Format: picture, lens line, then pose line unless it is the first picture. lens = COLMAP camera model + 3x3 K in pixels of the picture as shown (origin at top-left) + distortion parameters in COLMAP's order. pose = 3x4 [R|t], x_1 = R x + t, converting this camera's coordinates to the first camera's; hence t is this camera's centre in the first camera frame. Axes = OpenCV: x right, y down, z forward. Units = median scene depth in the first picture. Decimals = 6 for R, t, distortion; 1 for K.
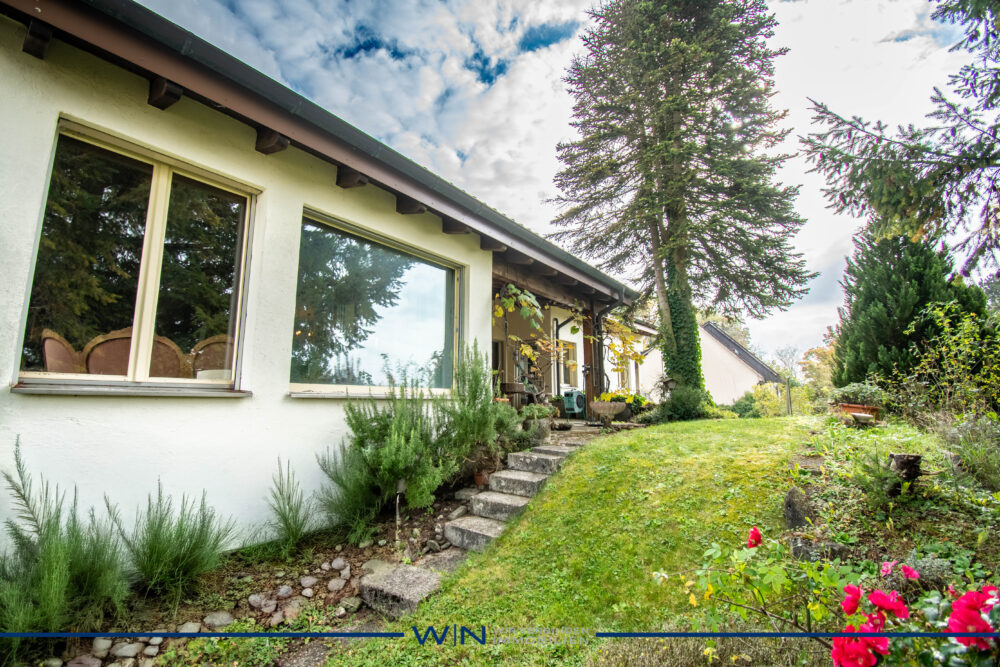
lens RADIAL K [[444.6, 0, 497.2], [0, 444.6, 331.8], [0, 0, 1]] dist [0.002851, 0.000073]
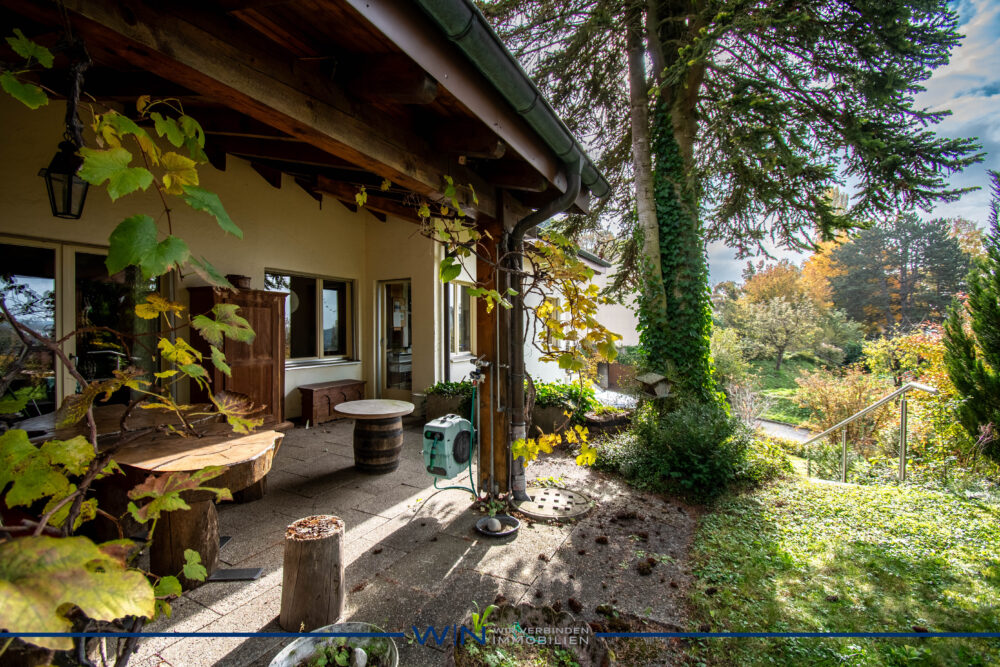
lens RADIAL K [[444.6, 0, 497.3], [0, 444.6, 333.7], [0, 0, 1]] dist [0.002851, 0.000073]
pose [[0.984884, -0.004578, 0.173152, 0.129225], [-0.024293, 0.986120, 0.164249, -0.010823], [-0.171500, -0.165973, 0.971103, 0.543326]]
